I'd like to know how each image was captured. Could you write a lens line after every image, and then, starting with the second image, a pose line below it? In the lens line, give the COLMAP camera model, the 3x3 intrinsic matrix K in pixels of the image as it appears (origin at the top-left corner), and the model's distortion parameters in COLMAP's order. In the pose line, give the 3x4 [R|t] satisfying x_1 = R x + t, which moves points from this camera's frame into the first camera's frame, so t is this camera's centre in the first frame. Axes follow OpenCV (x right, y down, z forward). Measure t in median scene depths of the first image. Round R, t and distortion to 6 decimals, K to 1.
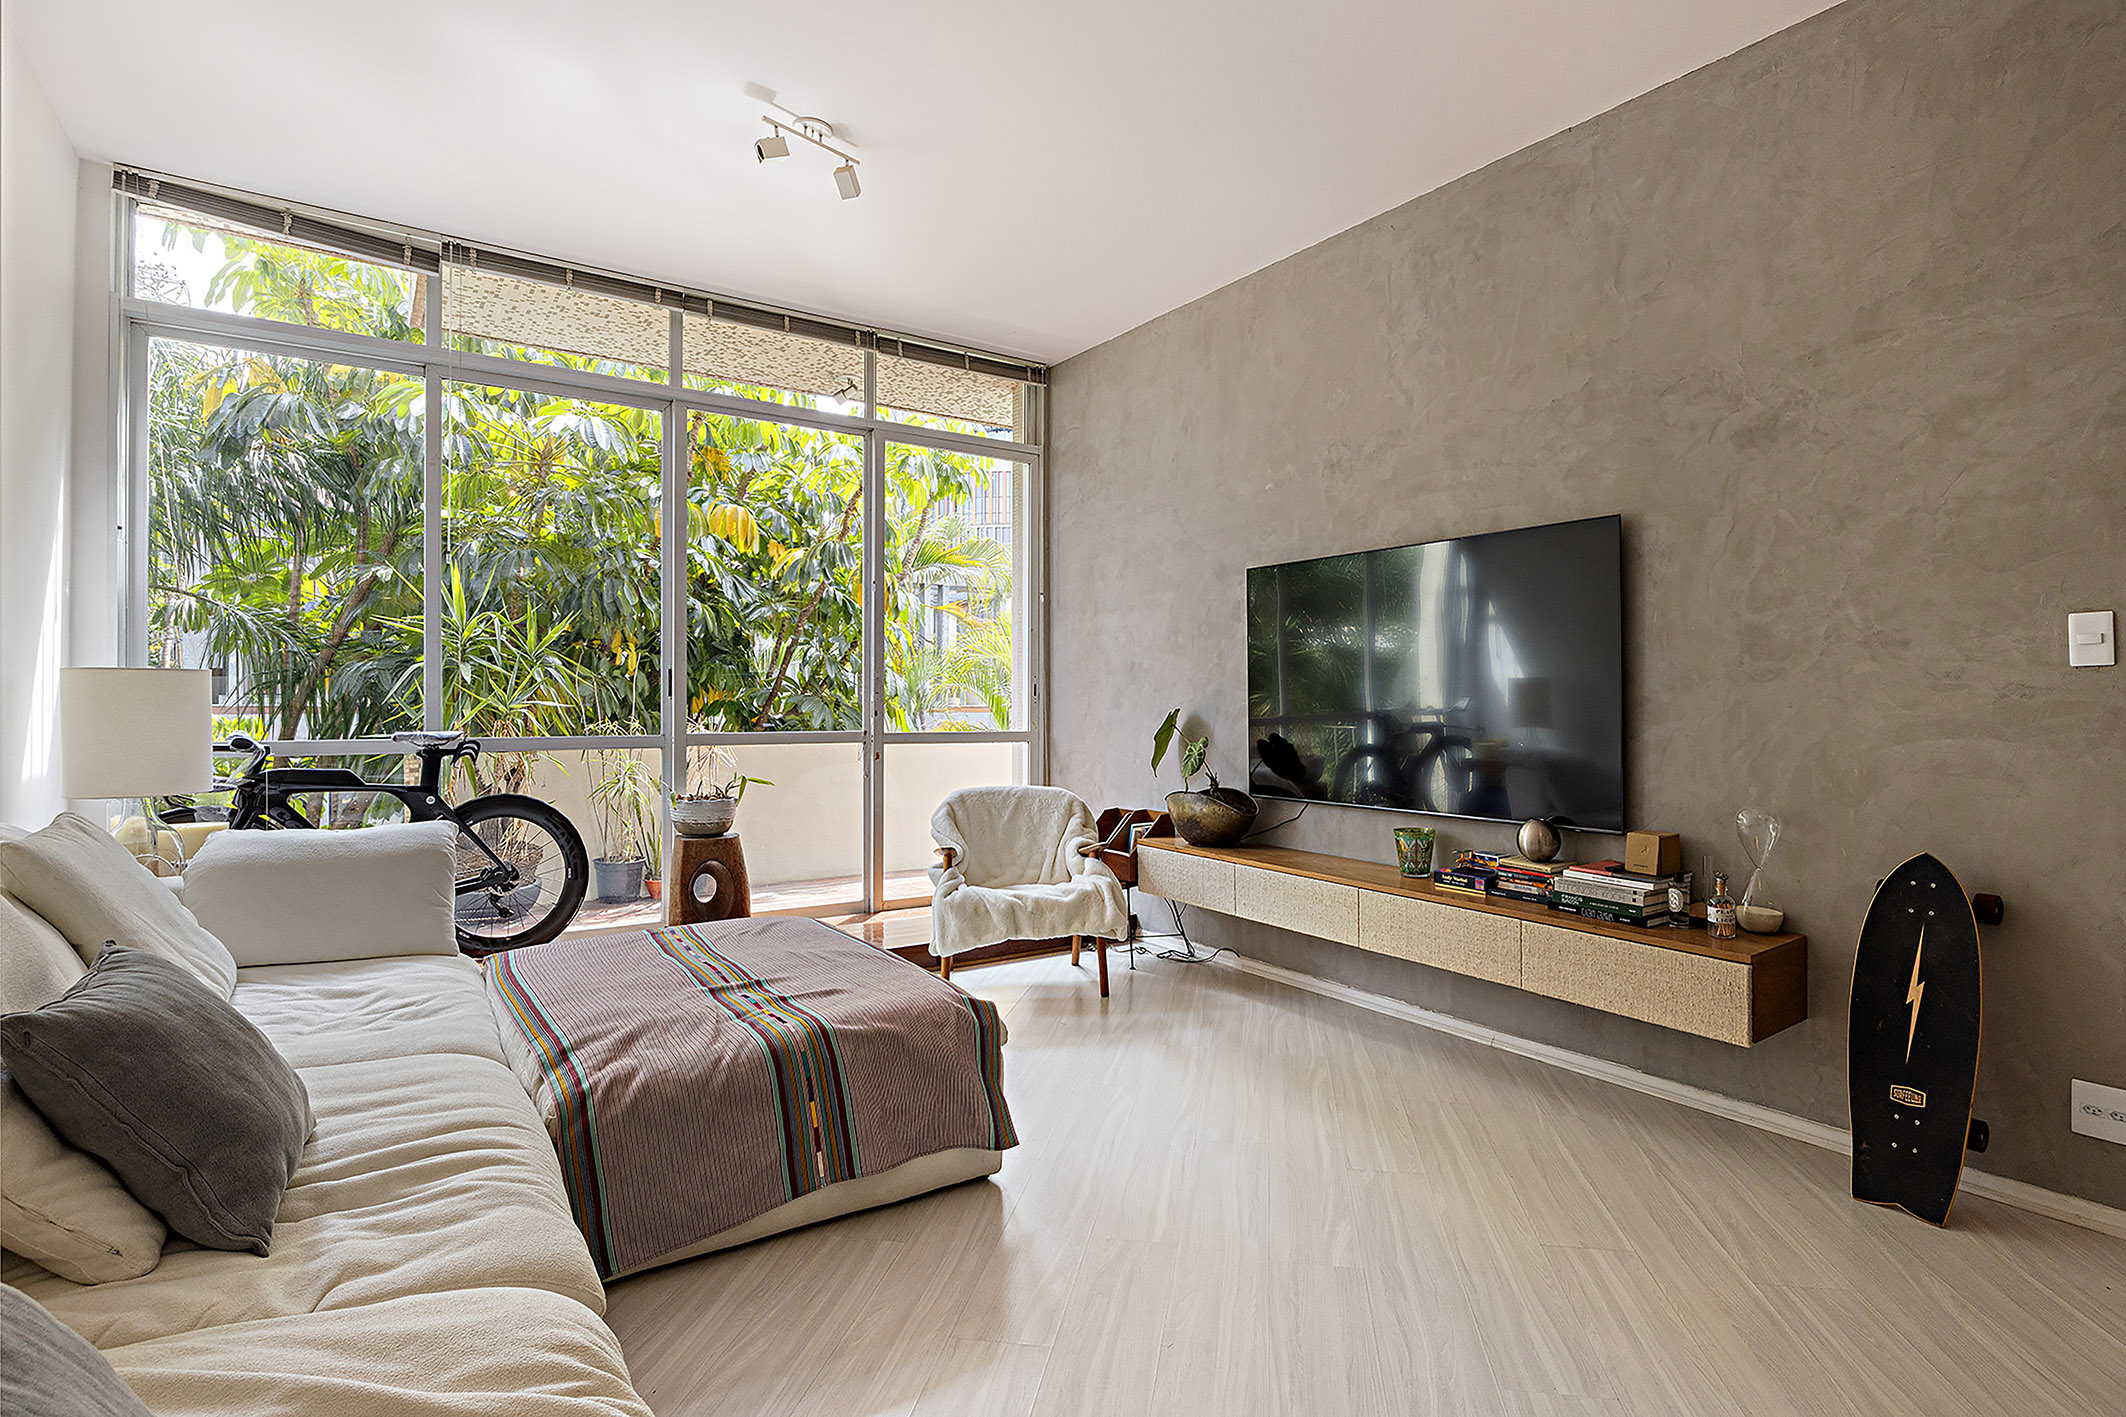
lens RADIAL K [[1056.8, 0, 1108.7], [0, 1056.8, 714.0], [0, 0, 1]] dist [-0.009861, -0.000122]
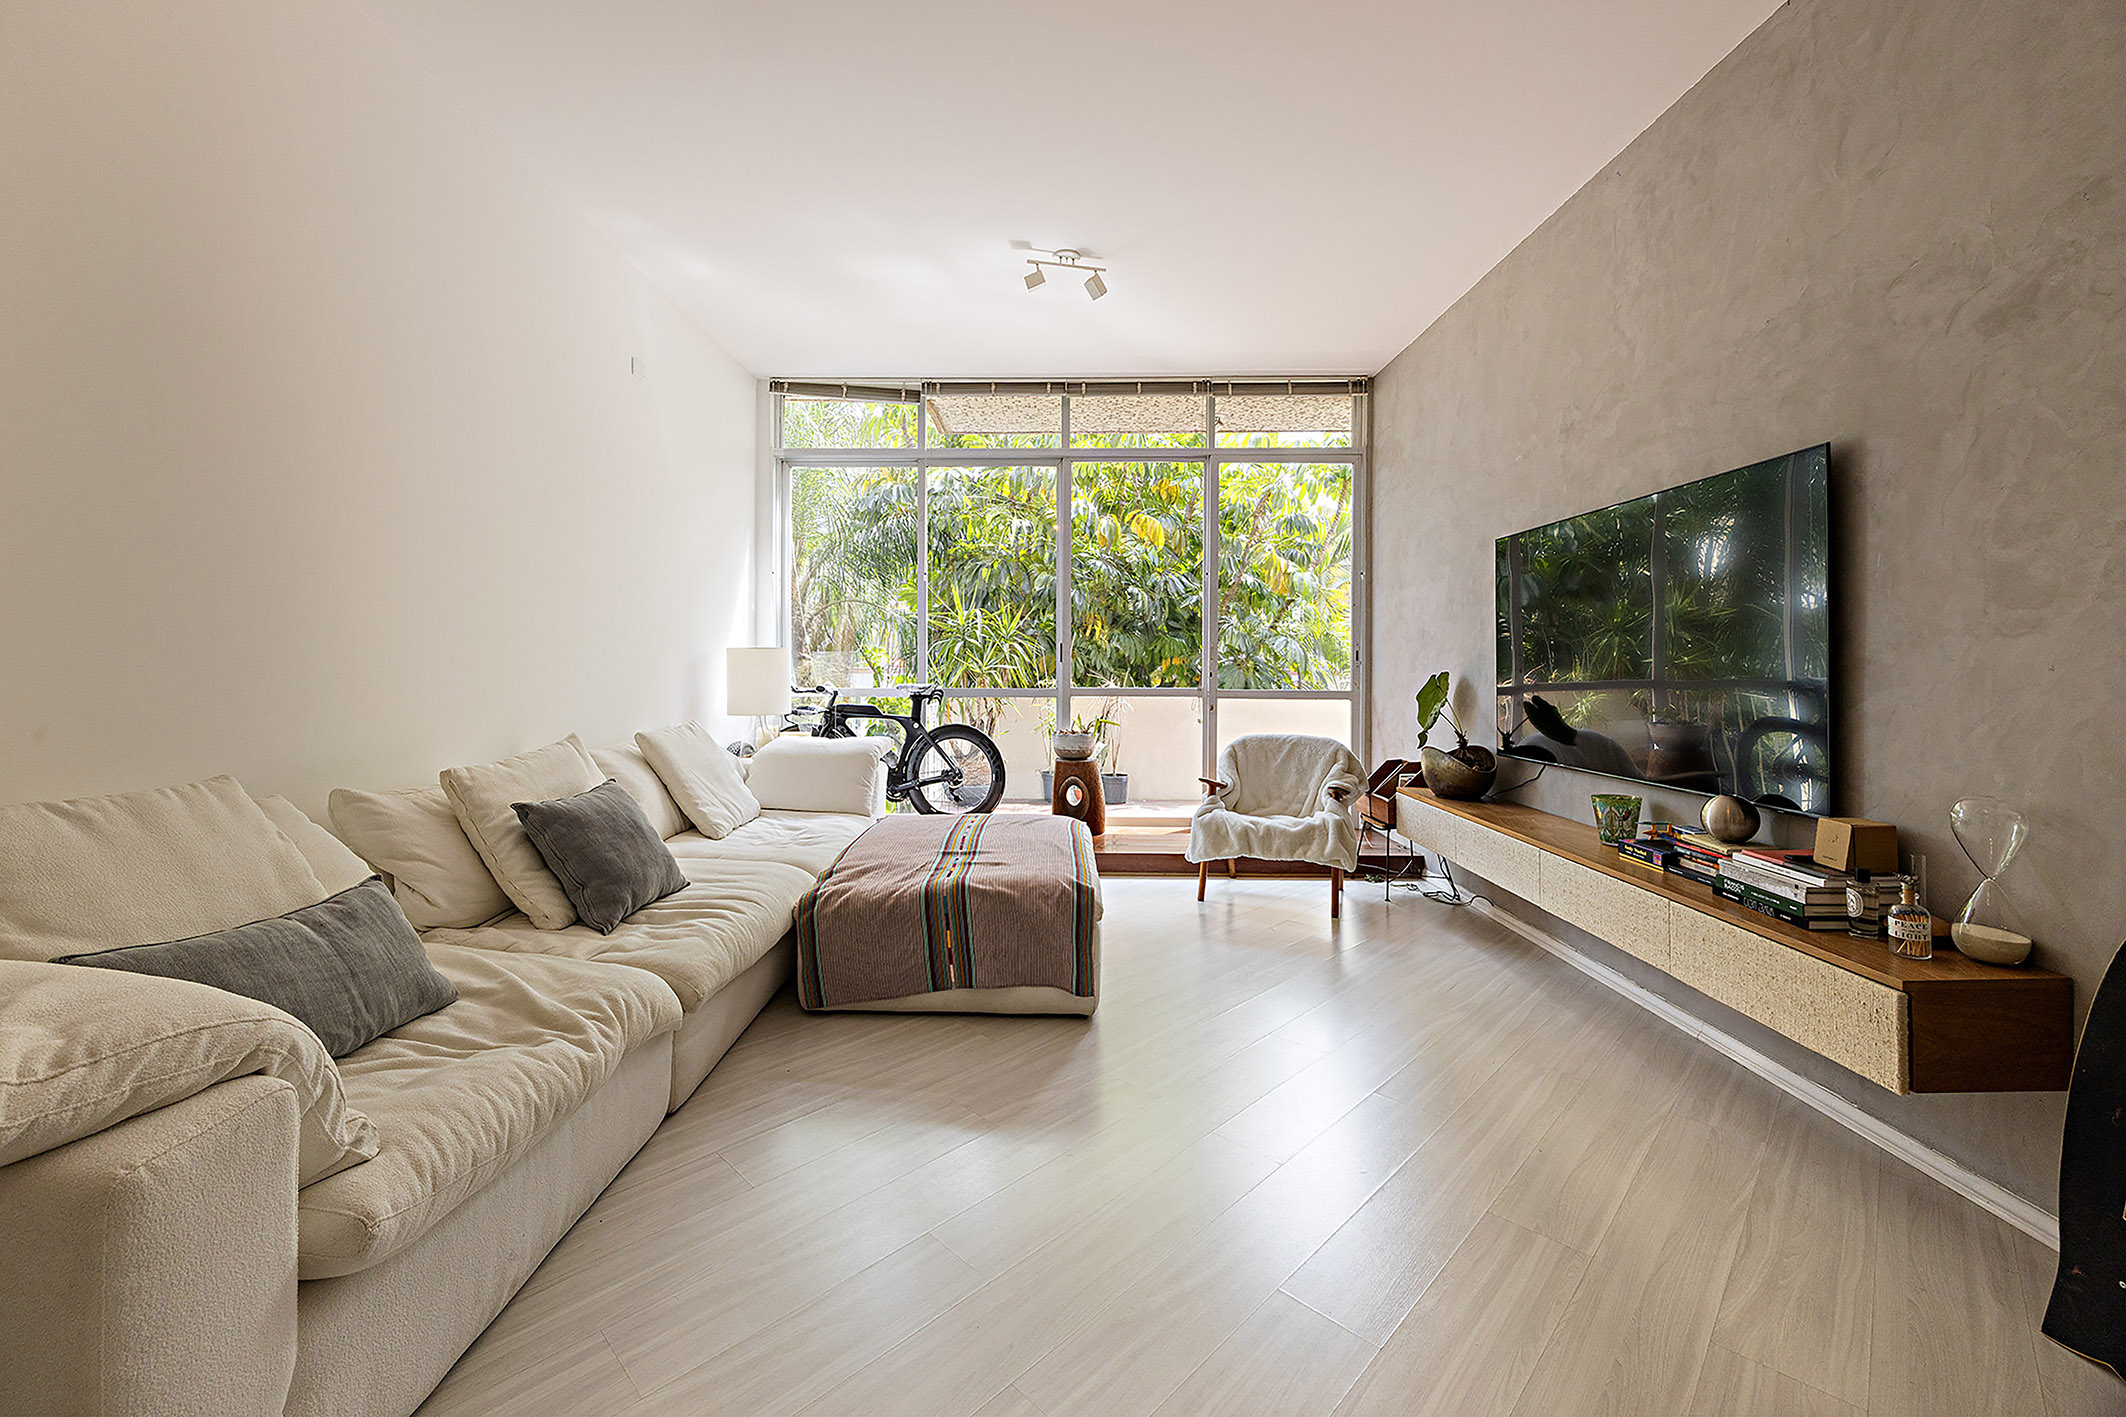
lens RADIAL K [[838.0, 0, 1051.6], [0, 838.0, 683.0], [0, 0, 1]] dist [0.002096, -0.000562]
pose [[0.807715, 0.011376, -0.589463, 0.331479], [-0.007189, 0.999930, 0.009447, 0.001692], [0.589529, -0.003393, 0.807740, 0.075786]]
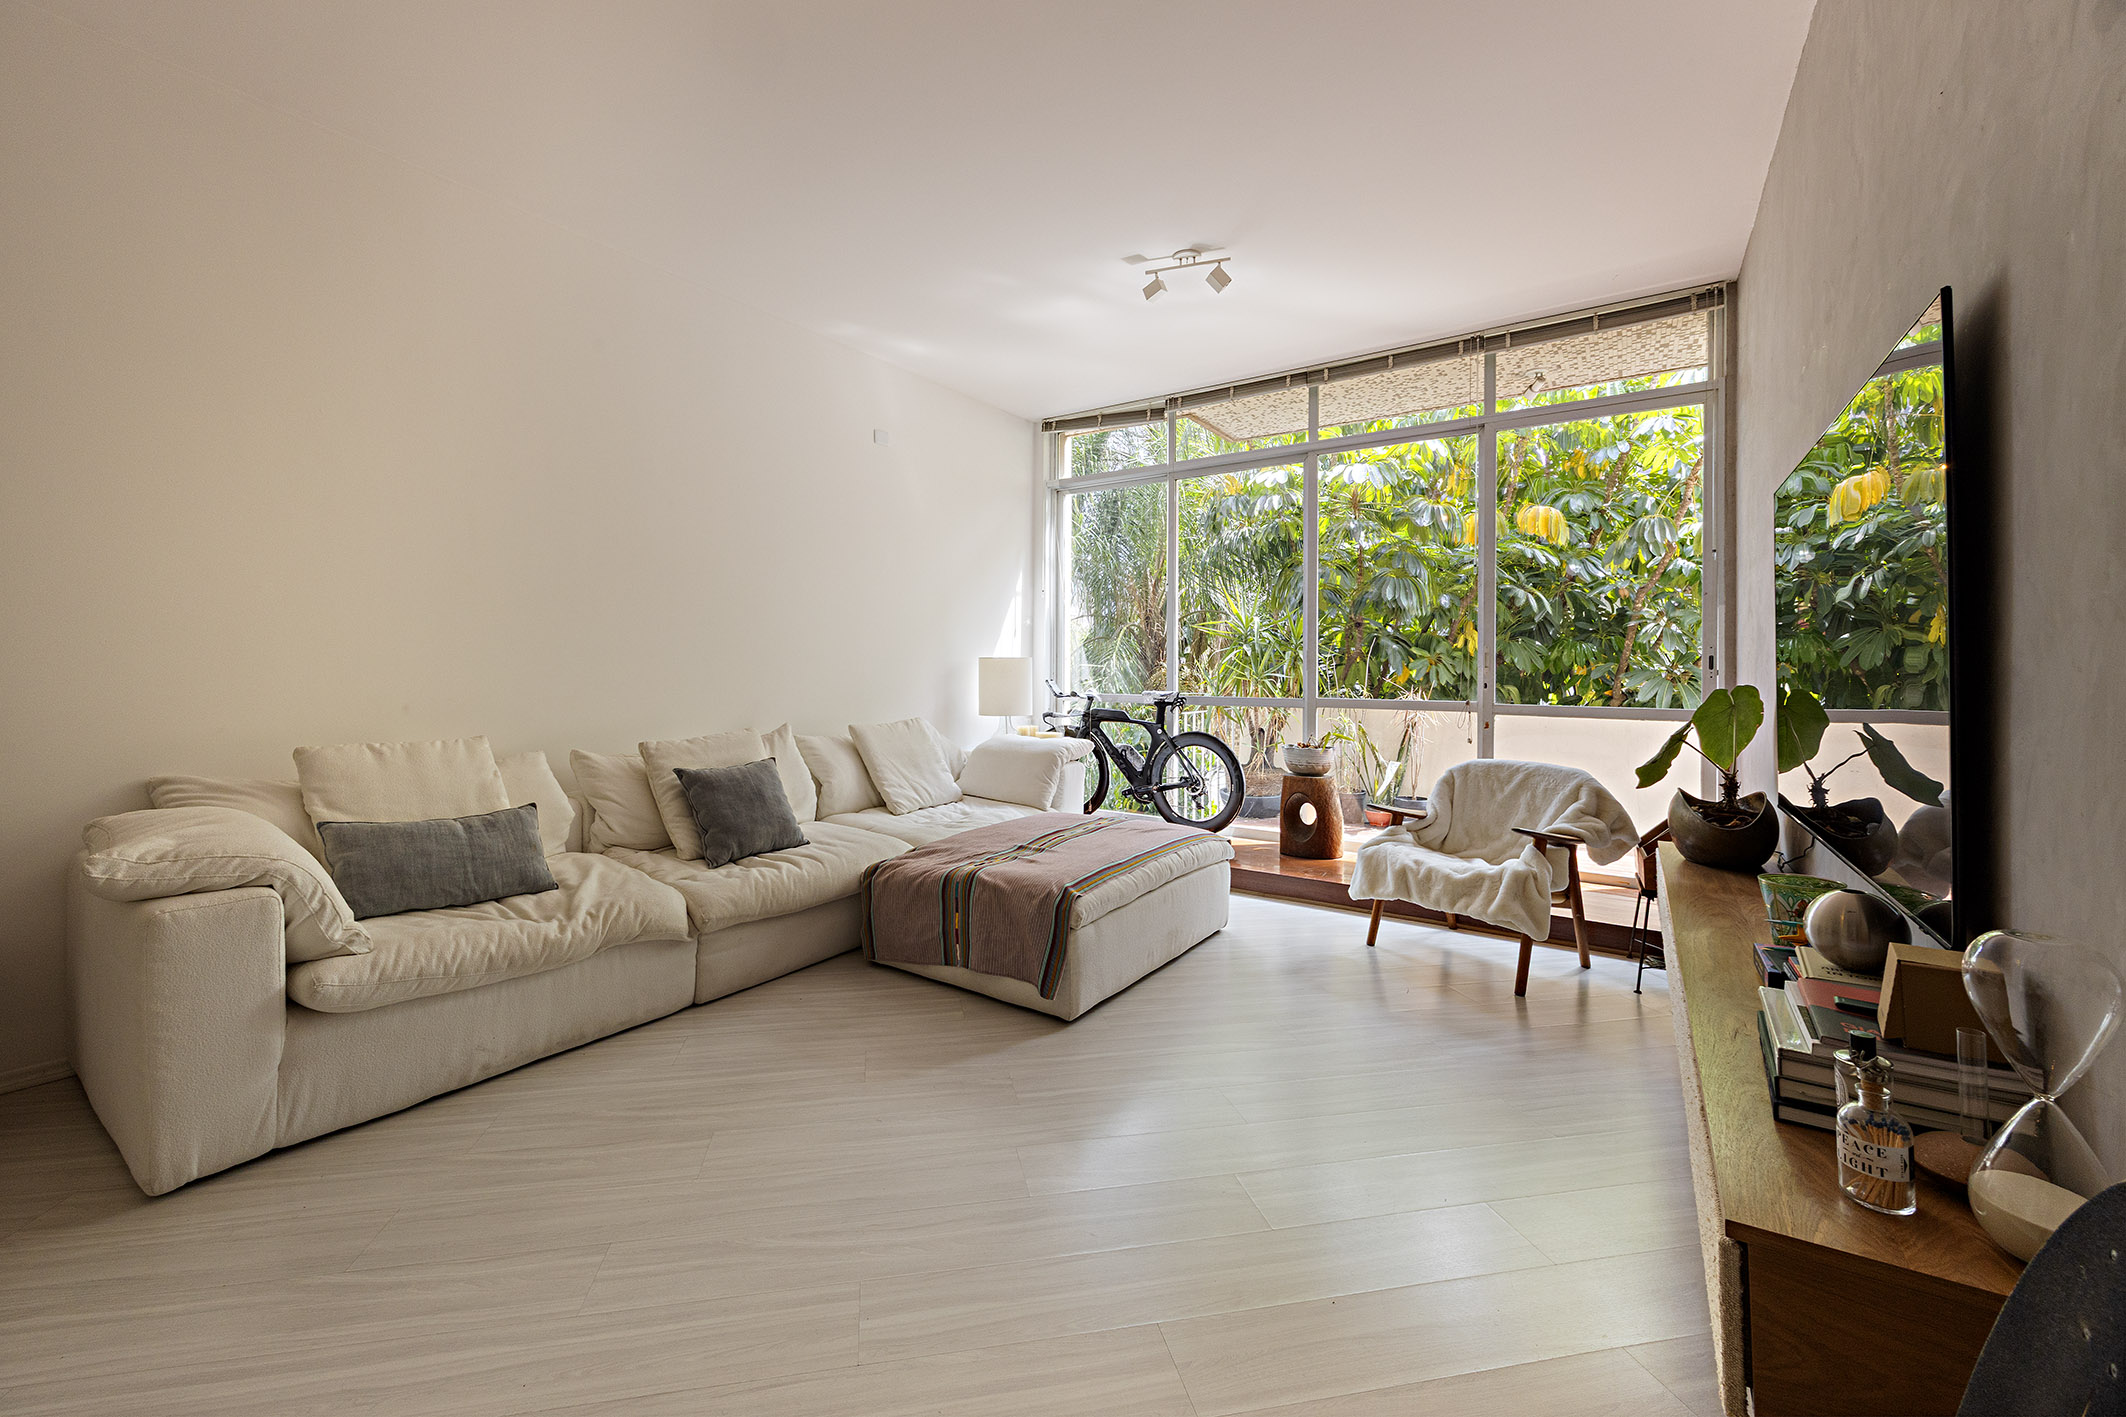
lens RADIAL K [[824.6, 0, 1055.0], [0, 824.6, 680.6], [0, 0, 1]] dist [-0.003191, -0.000191]
pose [[0.345363, 0.010177, -0.938414, 0.608070], [-0.016043, 0.999859, 0.004939, -0.004160], [0.938332, 0.013349, 0.345478, 0.425891]]
